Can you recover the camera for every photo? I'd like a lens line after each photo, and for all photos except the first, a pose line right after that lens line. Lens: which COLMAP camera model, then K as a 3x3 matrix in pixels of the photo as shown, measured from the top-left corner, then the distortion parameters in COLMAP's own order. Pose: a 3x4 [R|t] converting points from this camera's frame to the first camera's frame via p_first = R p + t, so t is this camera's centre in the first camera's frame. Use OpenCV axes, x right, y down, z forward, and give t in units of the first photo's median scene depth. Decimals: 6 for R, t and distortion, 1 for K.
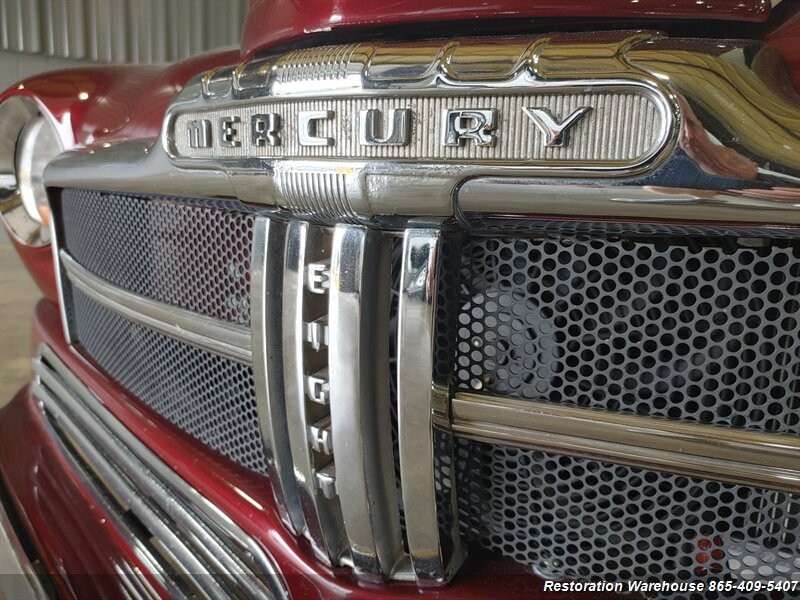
lens RADIAL K [[574.1, 0, 400.0], [0, 574.1, 300.0], [0, 0, 1]] dist [-0.002390, -0.002684]
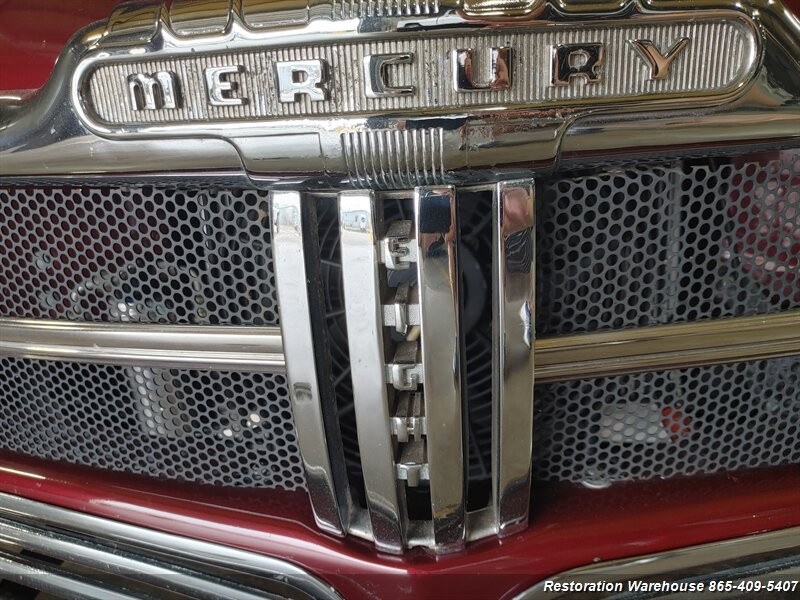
lens RADIAL K [[580.0, 0, 418.5], [0, 580.0, 296.9], [0, 0, 1]] dist [0.005229, 0.001105]
pose [[0.893258, -0.202406, 0.401400, -0.460951], [0.176958, 0.979132, 0.099933, -0.050068], [-0.413251, -0.018235, 0.910435, 0.172409]]
